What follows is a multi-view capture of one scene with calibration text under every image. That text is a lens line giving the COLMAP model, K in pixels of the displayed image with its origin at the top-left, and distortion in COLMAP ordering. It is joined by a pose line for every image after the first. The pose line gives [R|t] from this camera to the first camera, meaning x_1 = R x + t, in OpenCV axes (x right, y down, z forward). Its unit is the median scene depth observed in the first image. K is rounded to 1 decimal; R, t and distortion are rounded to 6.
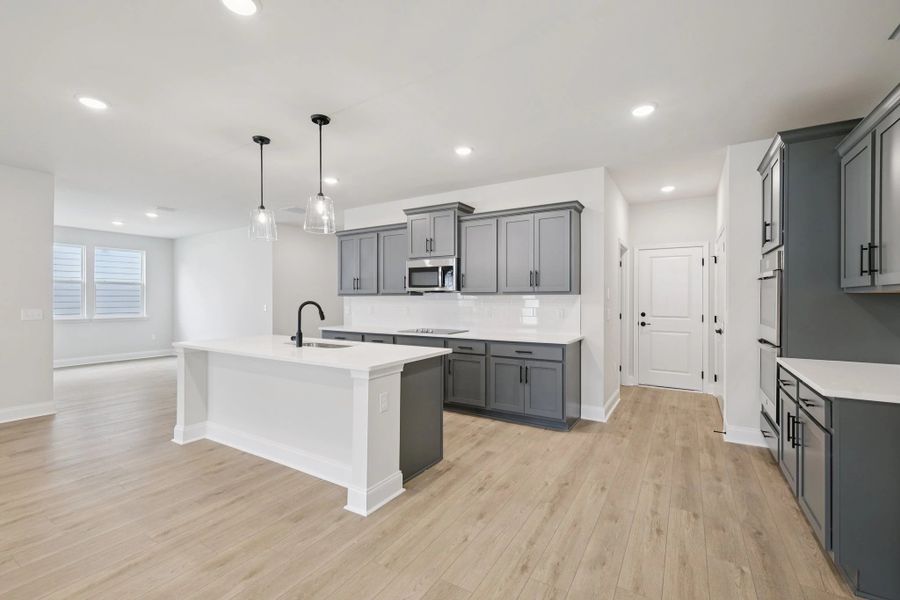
lens RADIAL K [[397.5, 0, 450.0], [0, 397.5, 300.0], [0, 0, 1]] dist [0.000438, 0.000048]
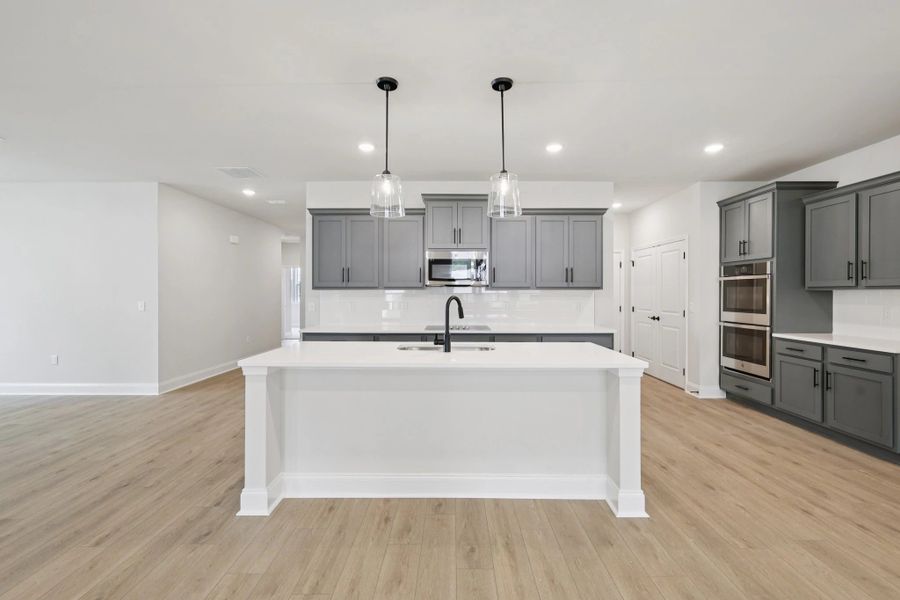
lens RADIAL K [[399.4, 0, 454.4], [0, 399.4, 296.0], [0, 0, 1]] dist [0.000276, 0.000110]
pose [[0.853434, -0.001240, 0.521200, -0.852391], [-0.000135, 0.999997, 0.002599, 0.000909], [-0.521201, -0.002288, 0.853431, 0.313751]]
